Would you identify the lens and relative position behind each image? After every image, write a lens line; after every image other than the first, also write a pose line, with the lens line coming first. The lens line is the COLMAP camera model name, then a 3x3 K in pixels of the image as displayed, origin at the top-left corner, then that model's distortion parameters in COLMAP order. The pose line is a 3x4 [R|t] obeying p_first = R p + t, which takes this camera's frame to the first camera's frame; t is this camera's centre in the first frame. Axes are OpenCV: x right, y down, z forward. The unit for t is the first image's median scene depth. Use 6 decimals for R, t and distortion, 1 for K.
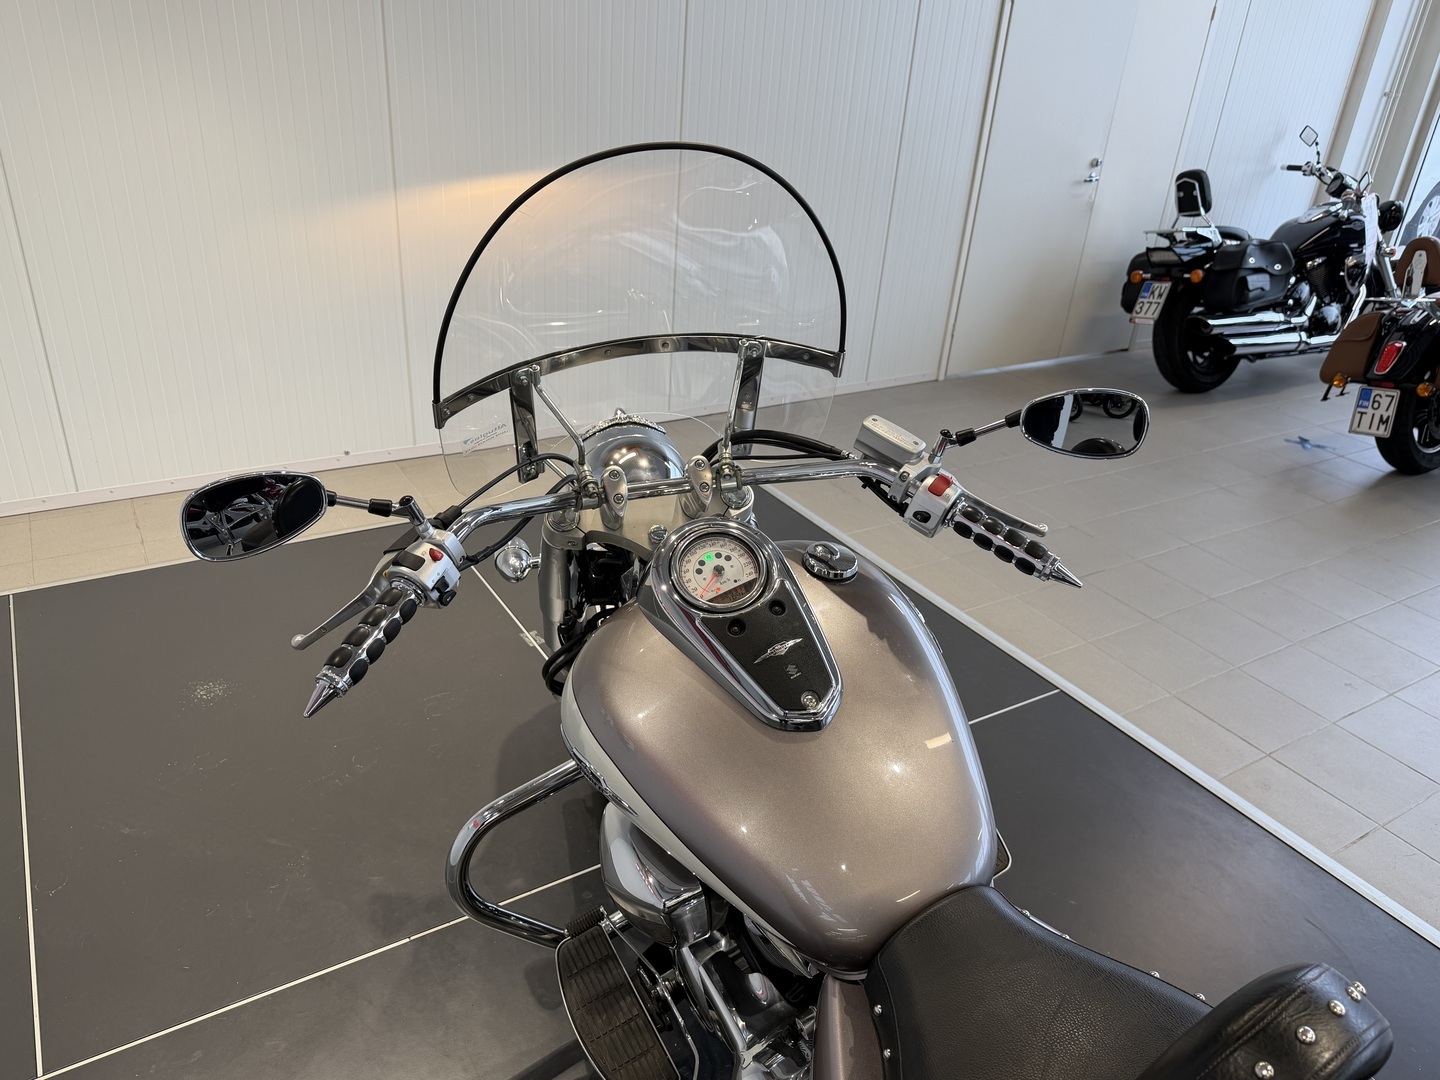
lens RADIAL K [[1023.6, 0, 720.0], [0, 1023.6, 540.0], [0, 0, 1]] dist [0.071070, -0.106352]
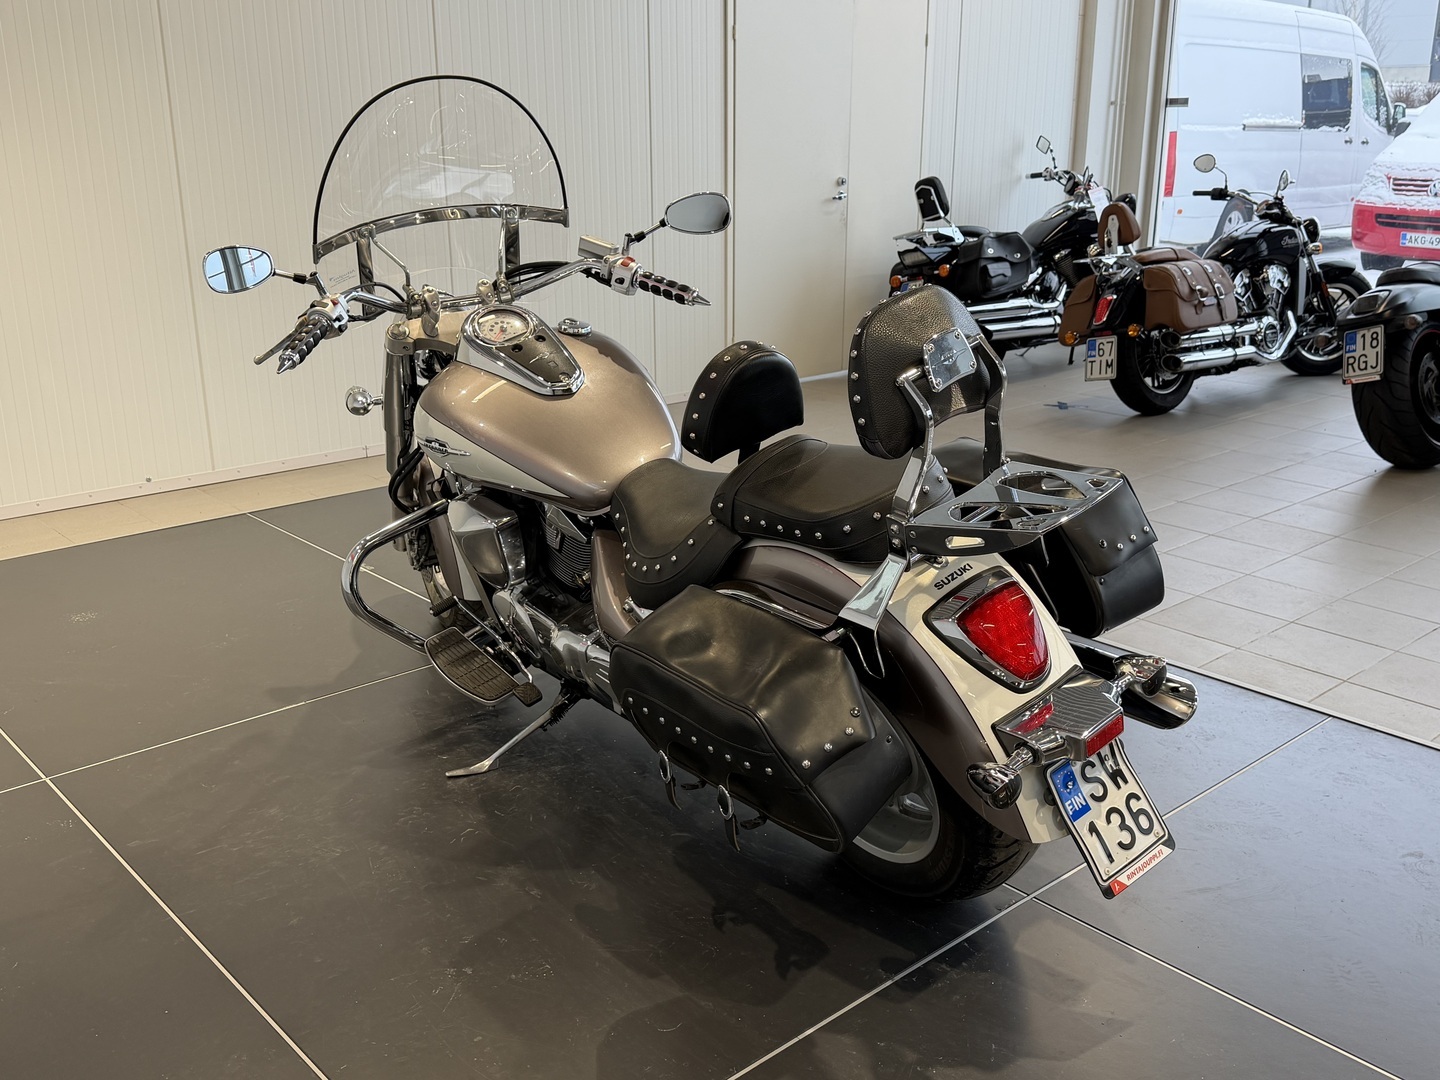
lens RADIAL K [[1383.4, 0, 720.0], [0, 1383.4, 540.0], [0, 0, 1]] dist [0.178104, -0.469052]
pose [[0.982891, -0.115279, 0.143649, -0.005493], [0.138233, 0.977111, -0.161696, 0.218622], [-0.121721, 0.178786, 0.976330, -0.329139]]
